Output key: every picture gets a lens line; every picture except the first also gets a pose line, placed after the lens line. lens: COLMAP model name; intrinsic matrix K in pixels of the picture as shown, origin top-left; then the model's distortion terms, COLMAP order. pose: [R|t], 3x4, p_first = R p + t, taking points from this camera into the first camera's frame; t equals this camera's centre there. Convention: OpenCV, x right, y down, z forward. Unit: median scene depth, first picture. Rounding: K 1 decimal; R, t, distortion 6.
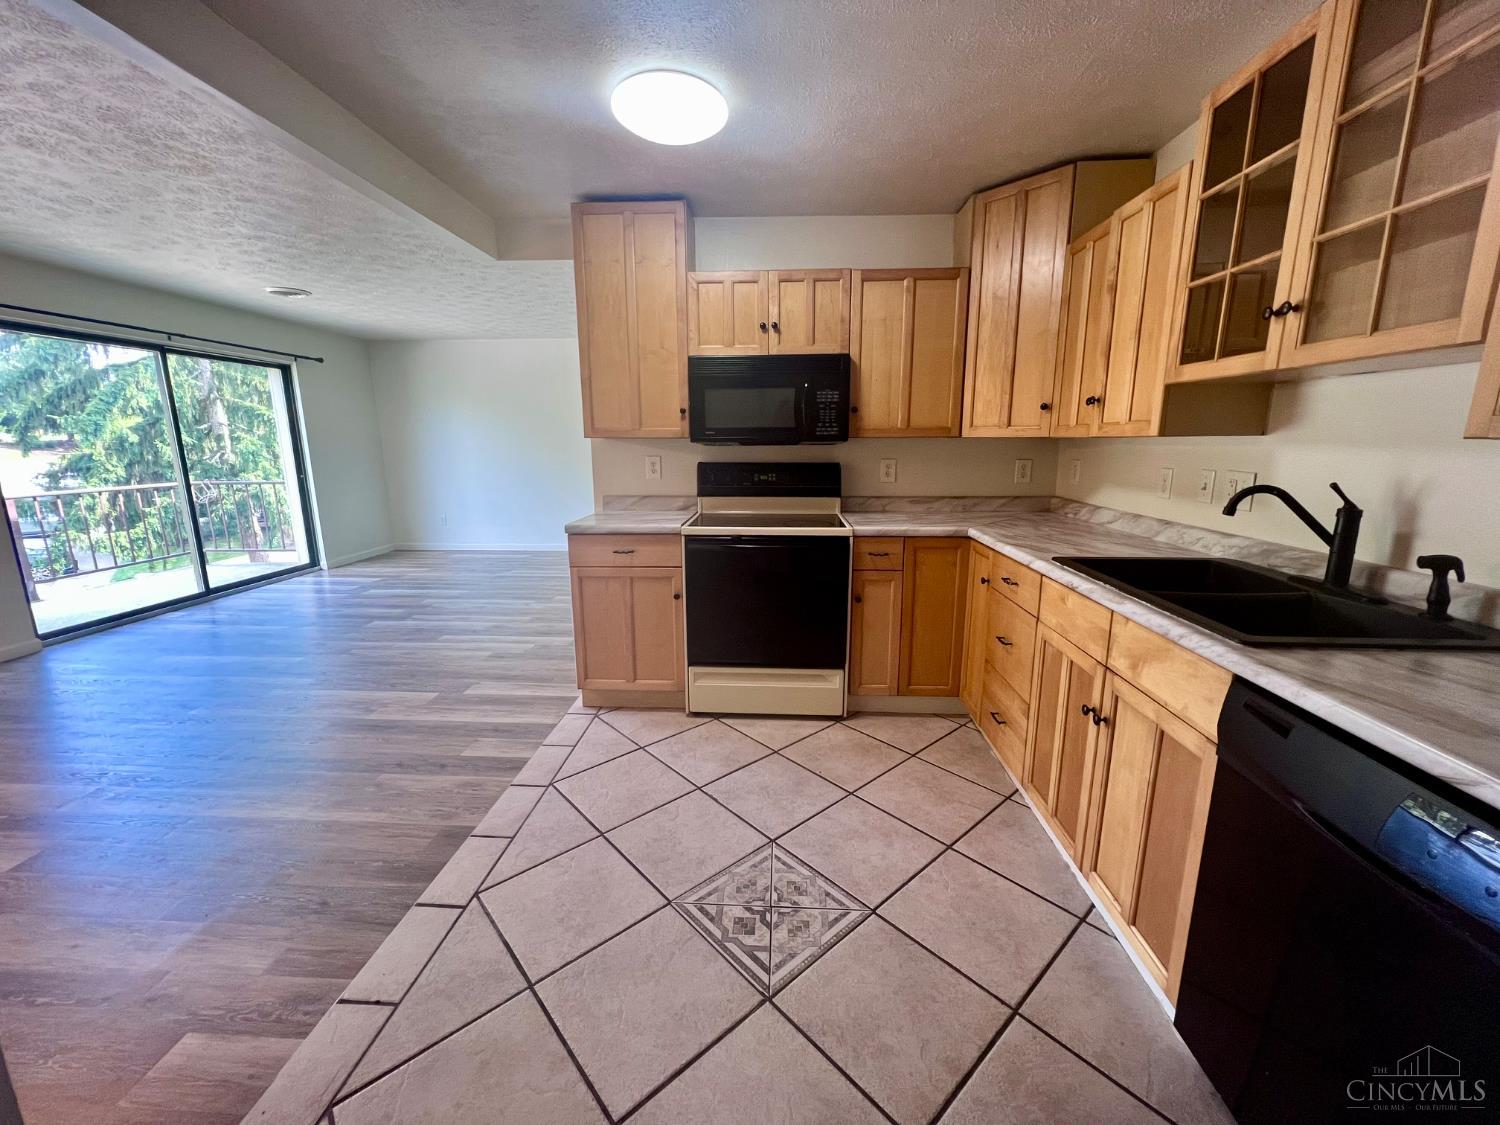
lens RADIAL K [[601.9, 0, 748.5], [0, 601.9, 560.8], [0, 0, 1]] dist [0.001817, -0.000334]
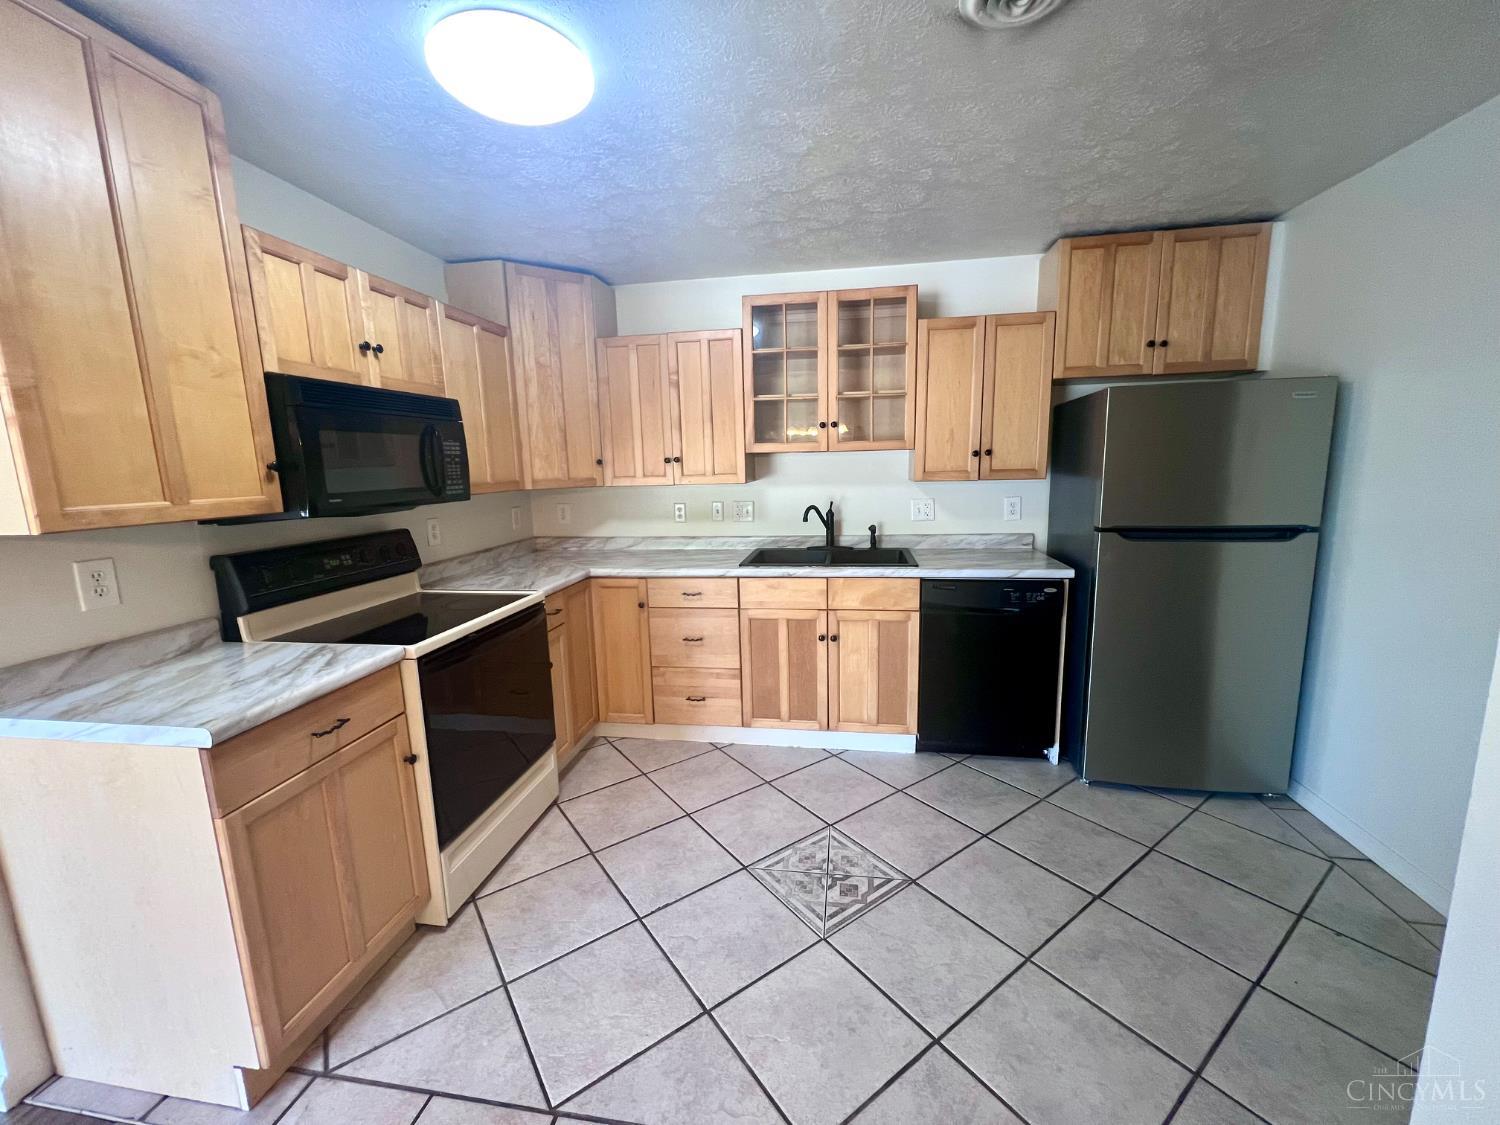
lens RADIAL K [[601.9, 0, 754.6], [0, 601.9, 556.7], [0, 0, 1]] dist [0.001817, -0.000334]
pose [[0.100187, -0.155914, 0.982677, -0.754287], [0.222822, 0.966076, 0.130563, -0.166344], [-0.969697, 0.205882, 0.131529, 0.597872]]
